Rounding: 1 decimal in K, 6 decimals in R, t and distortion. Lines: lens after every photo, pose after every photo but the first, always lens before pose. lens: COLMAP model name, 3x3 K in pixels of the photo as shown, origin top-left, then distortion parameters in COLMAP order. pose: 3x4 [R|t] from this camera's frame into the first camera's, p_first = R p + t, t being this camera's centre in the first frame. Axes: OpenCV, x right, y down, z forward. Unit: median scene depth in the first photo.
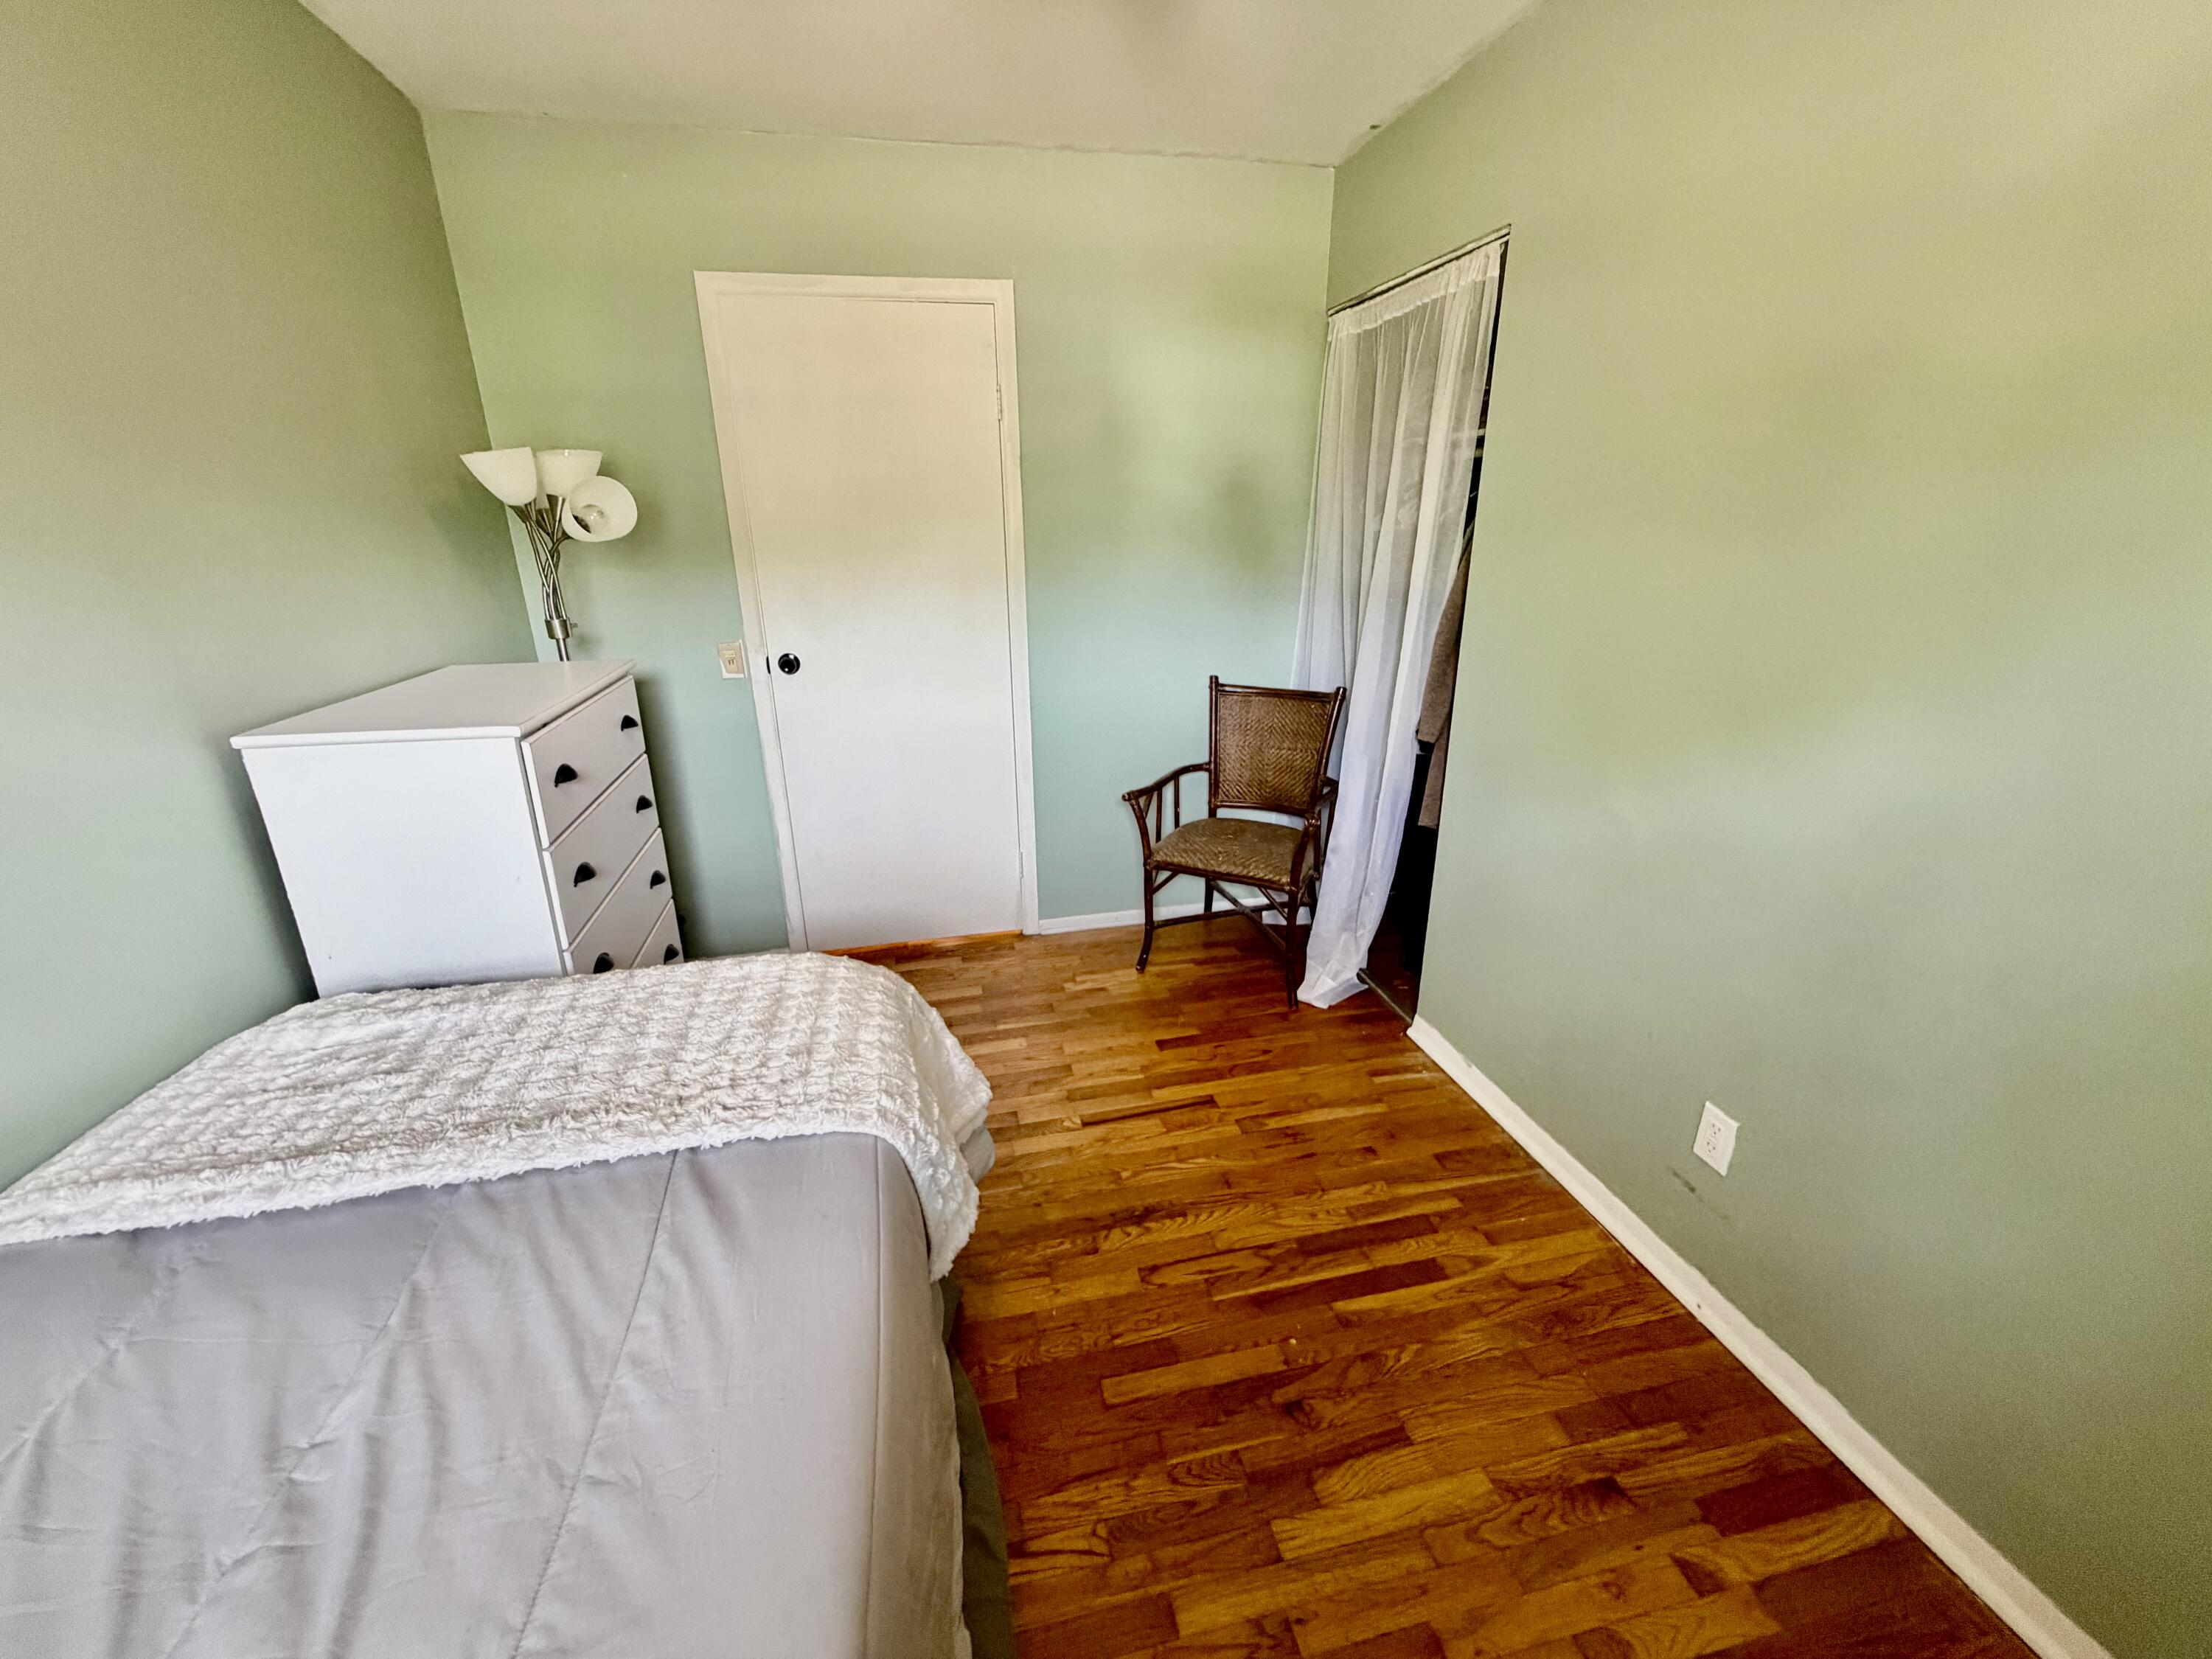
lens RADIAL K [[885.0, 0, 1106.0], [0, 885.0, 829.5], [0, 0, 1]] dist [0.000552, 0.000041]
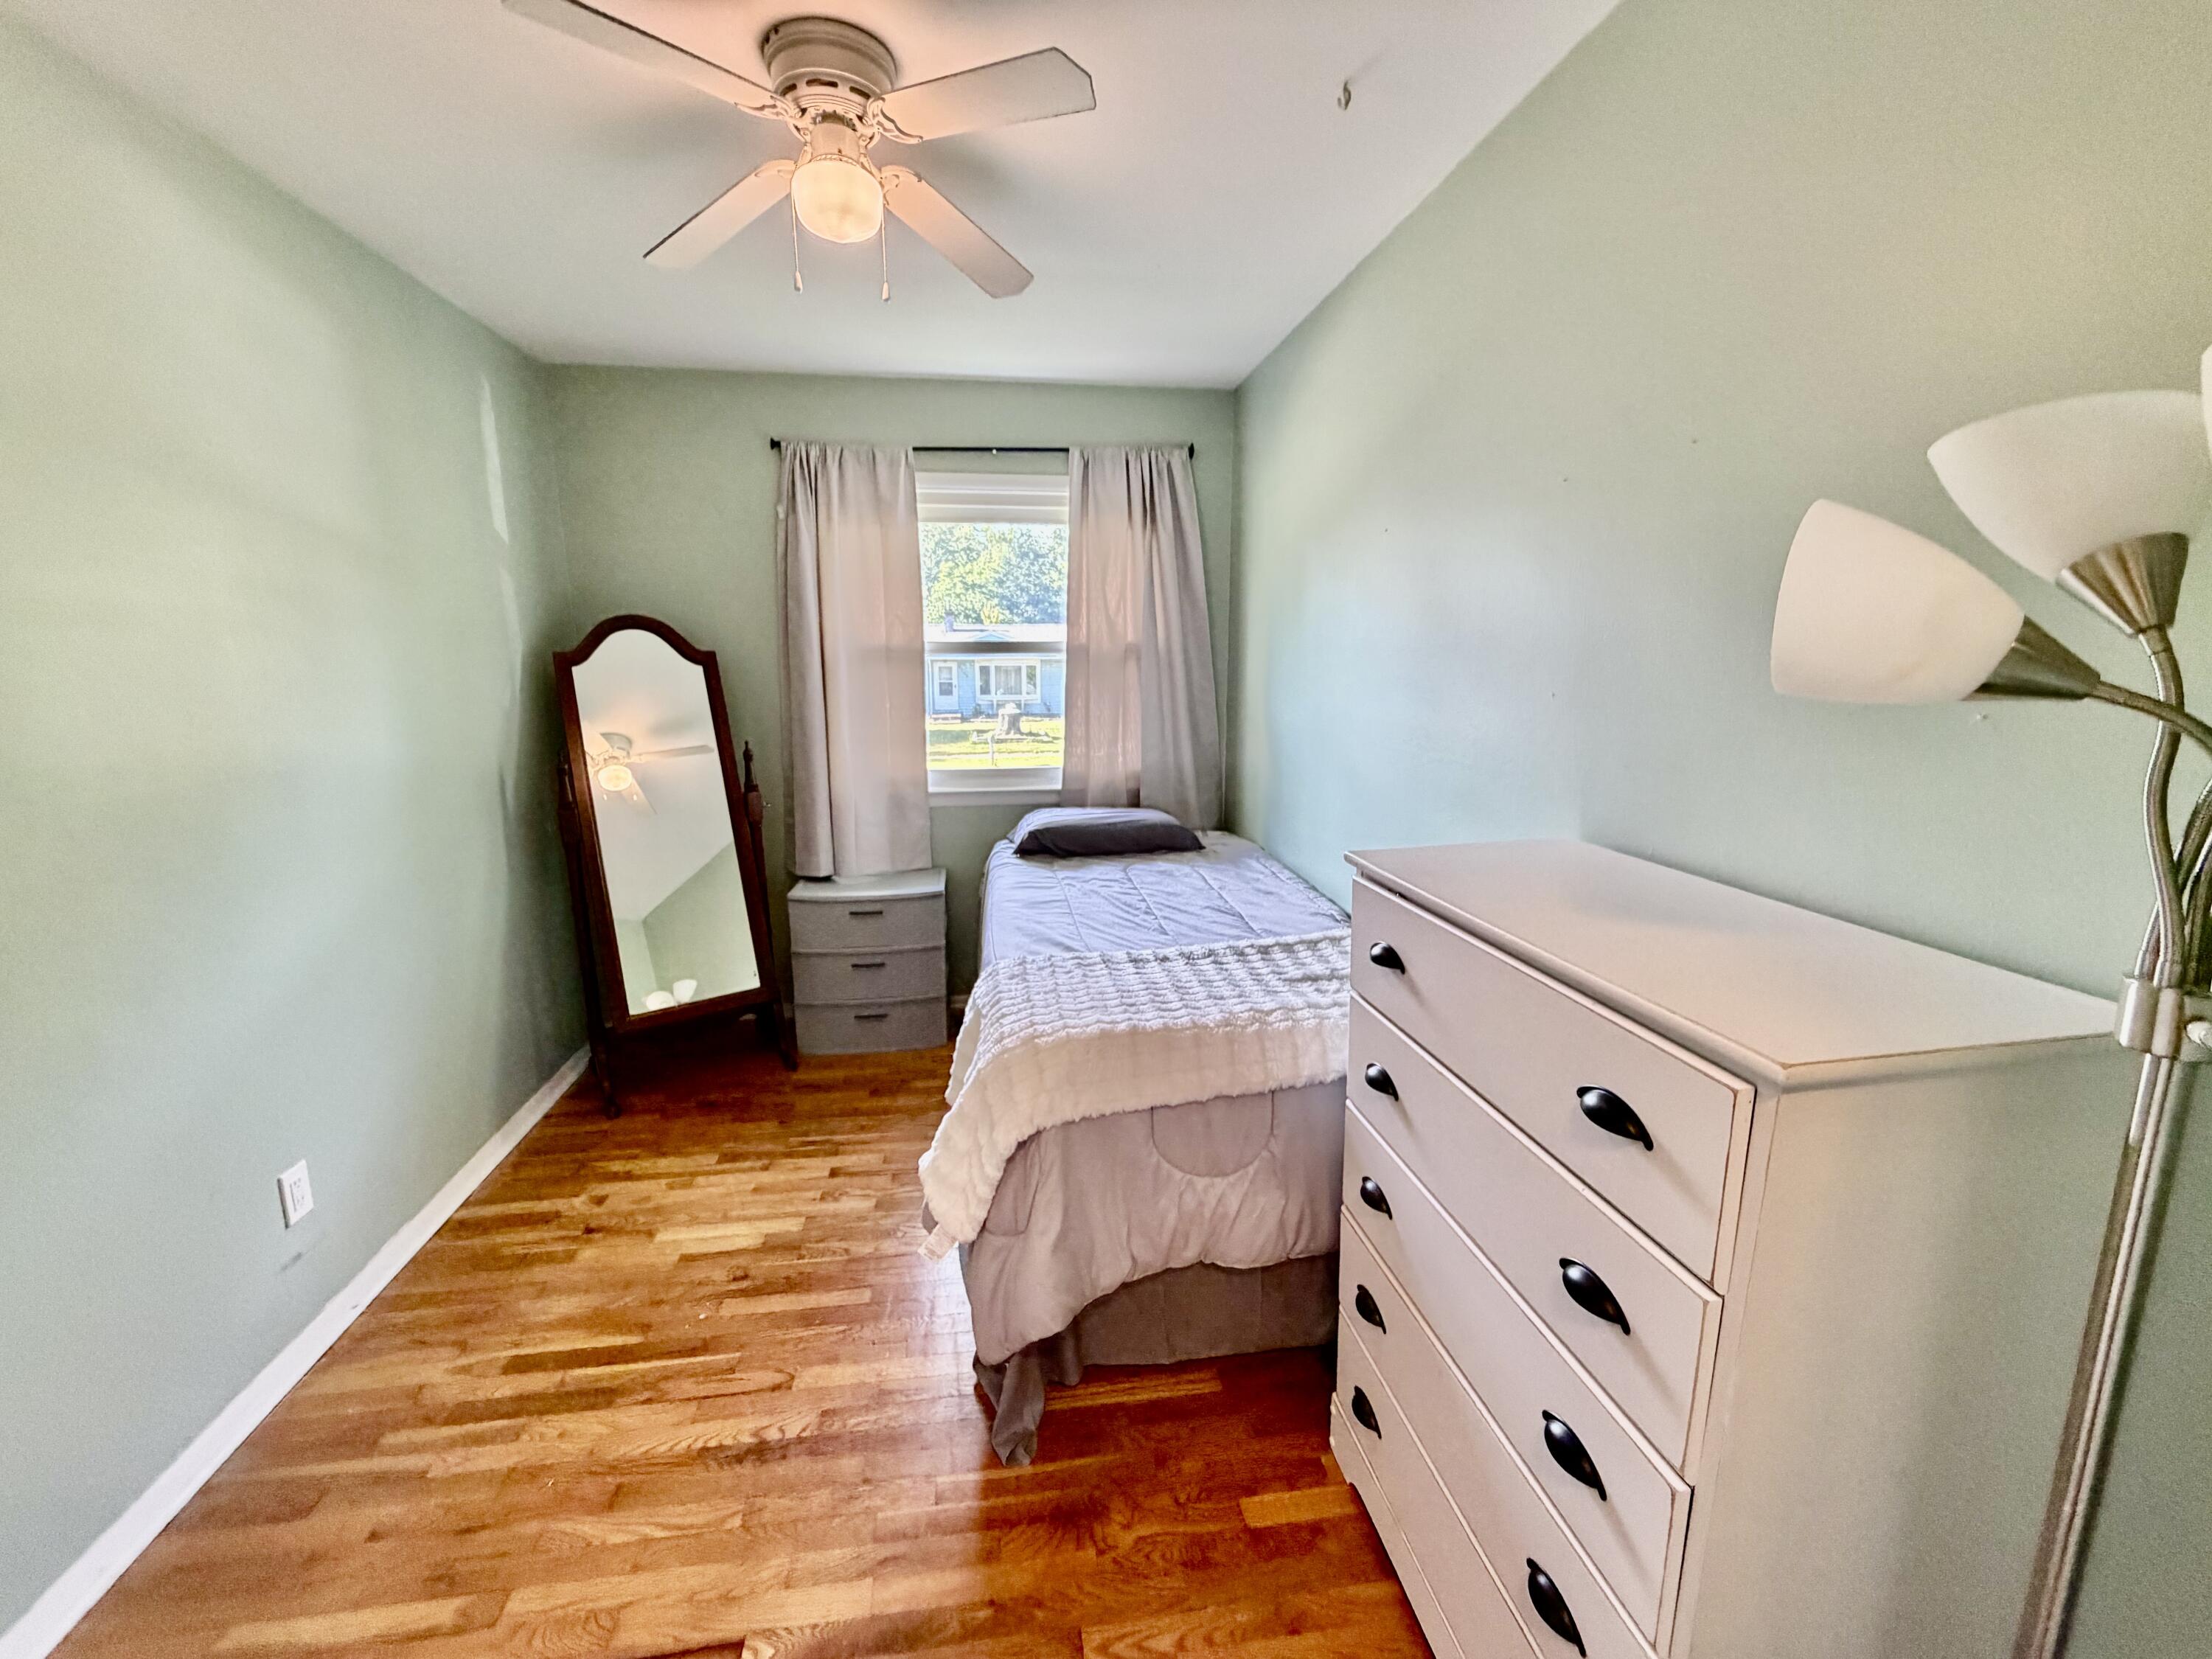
lens RADIAL K [[885.9, 0, 1106.0], [0, 885.9, 829.5], [0, 0, 1]] dist [-0.002395, -0.000279]
pose [[-0.997182, -0.006228, 0.074761, -0.381701], [0.032565, 0.861820, 0.506168, -0.529495], [-0.067583, 0.507176, -0.859189, 1.496523]]
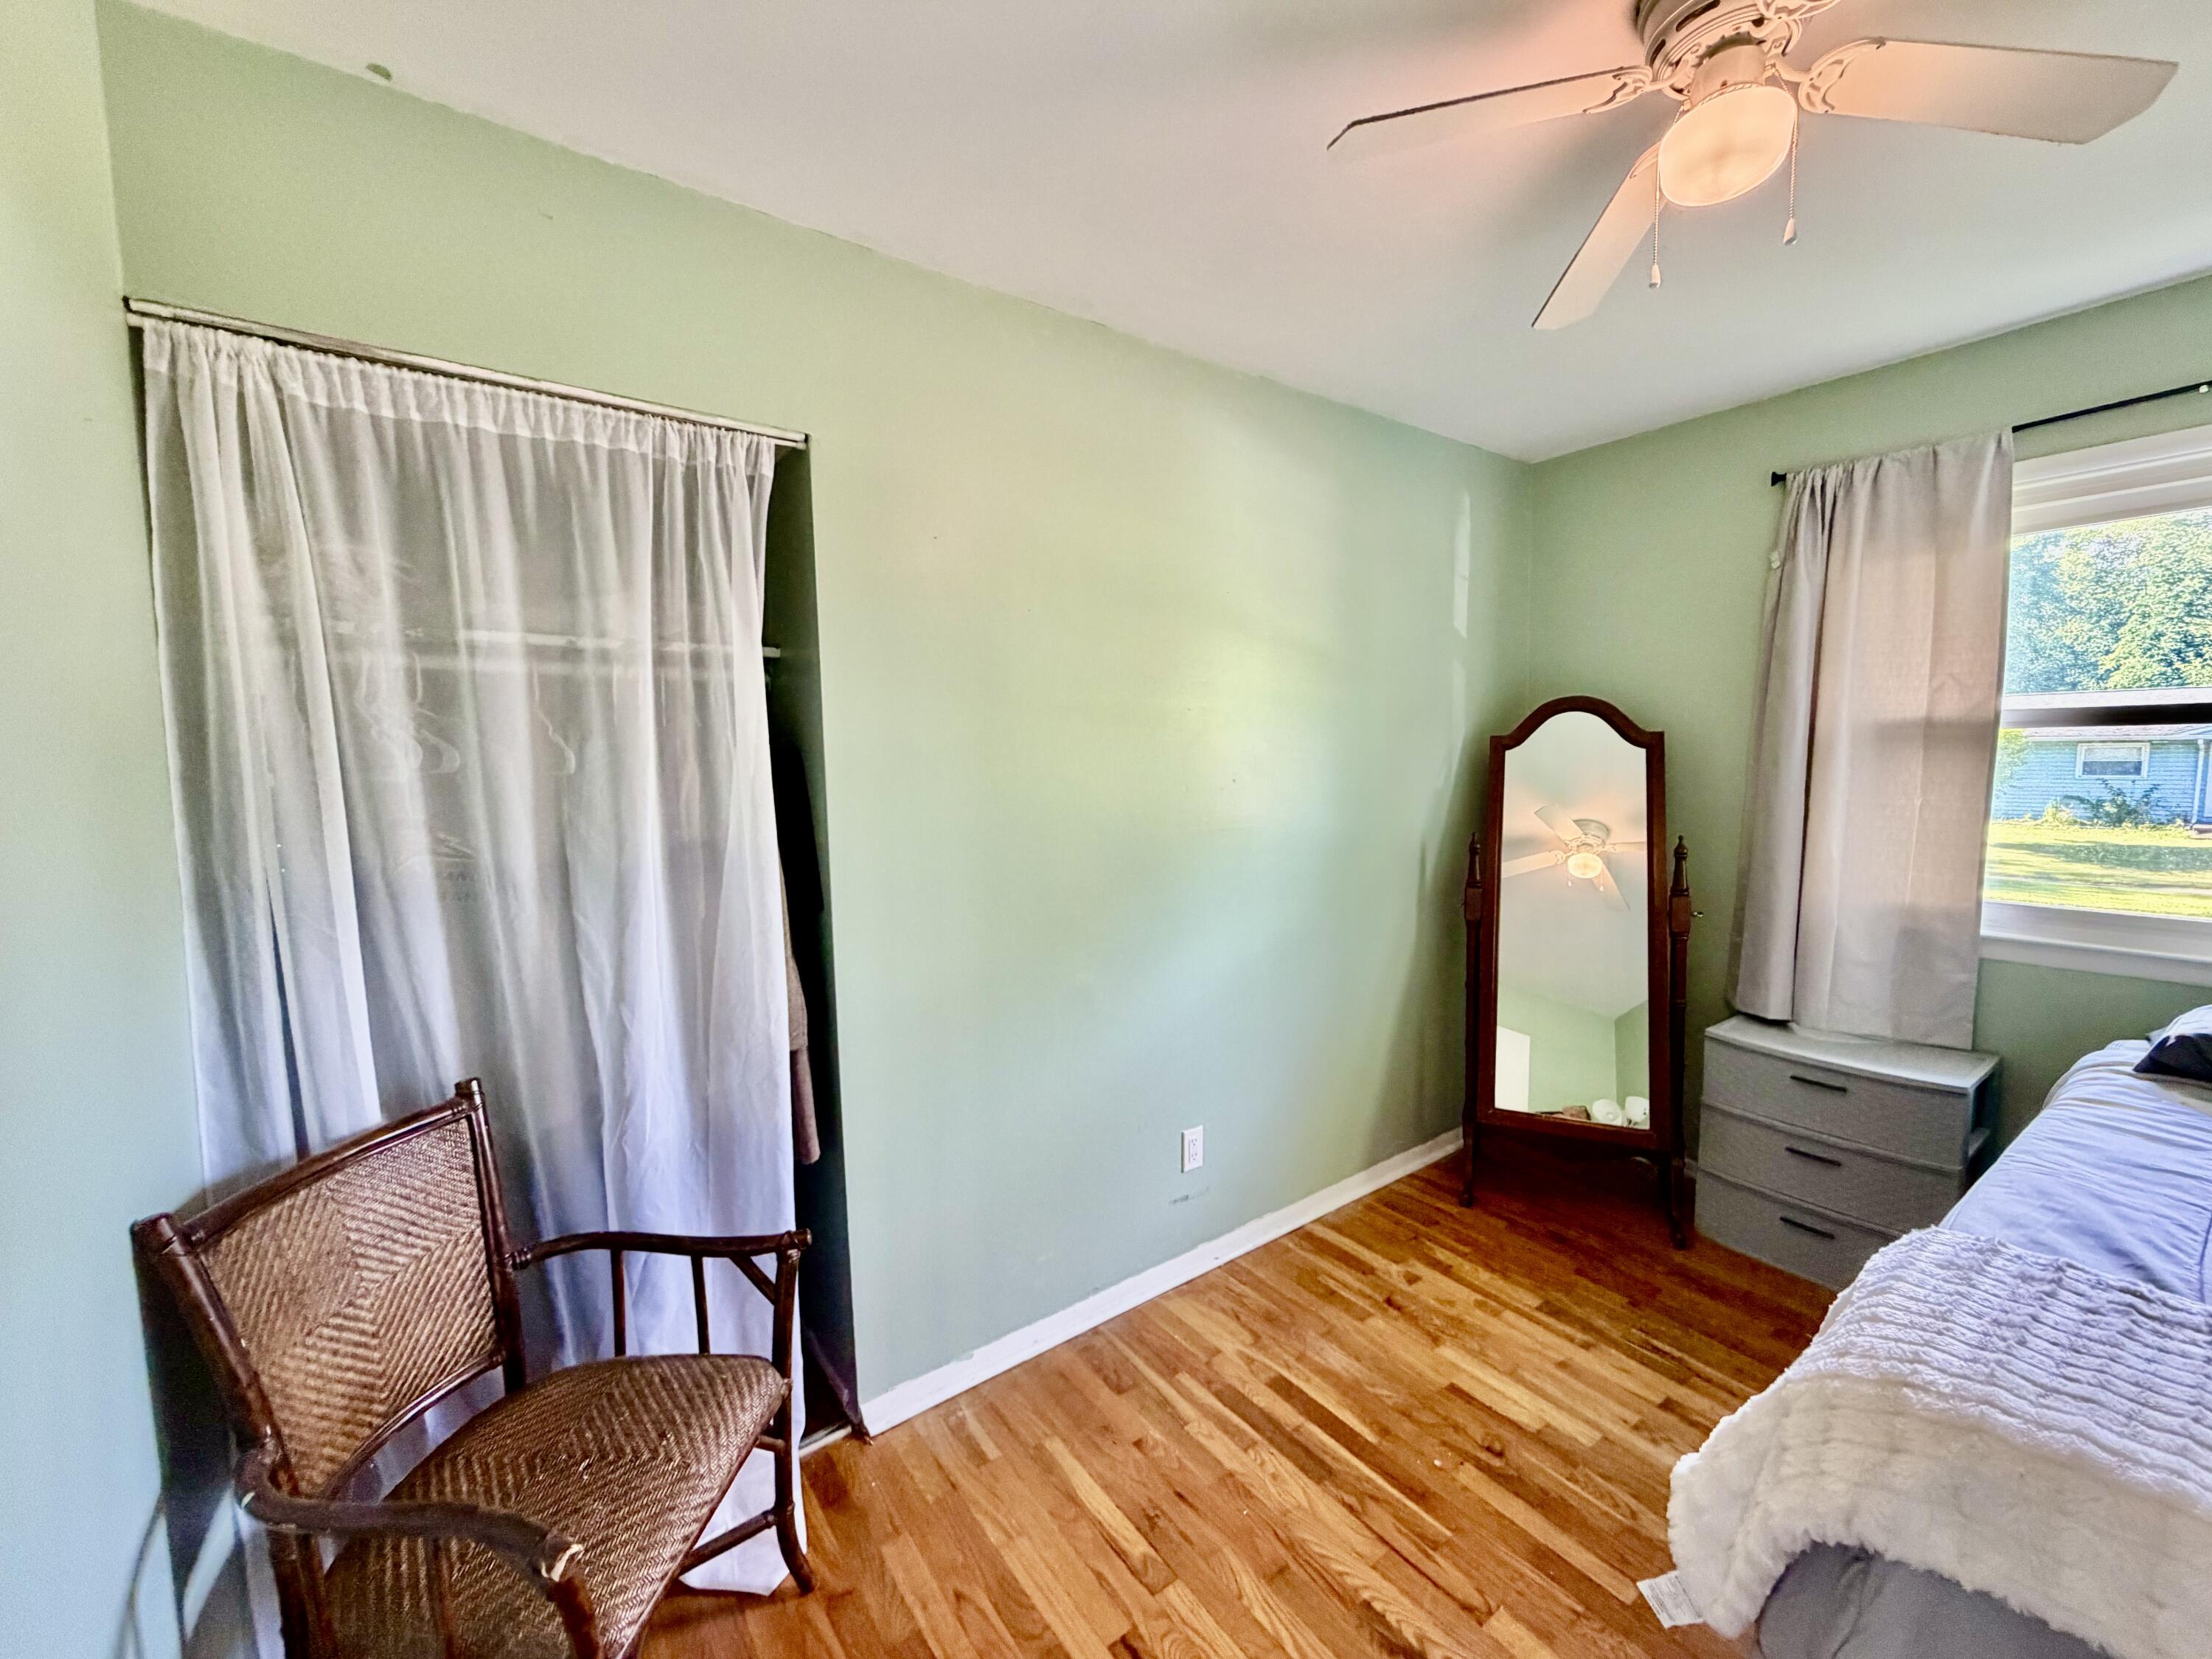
lens RADIAL K [[885.0, 0, 1106.0], [0, 885.0, 829.5], [0, 0, 1]] dist [0.000552, 0.000041]
pose [[-0.393511, -0.068776, 0.916743, -0.512939], [0.322057, 0.923692, 0.207540, -0.445657], [-0.861062, 0.376913, -0.341334, 1.284164]]
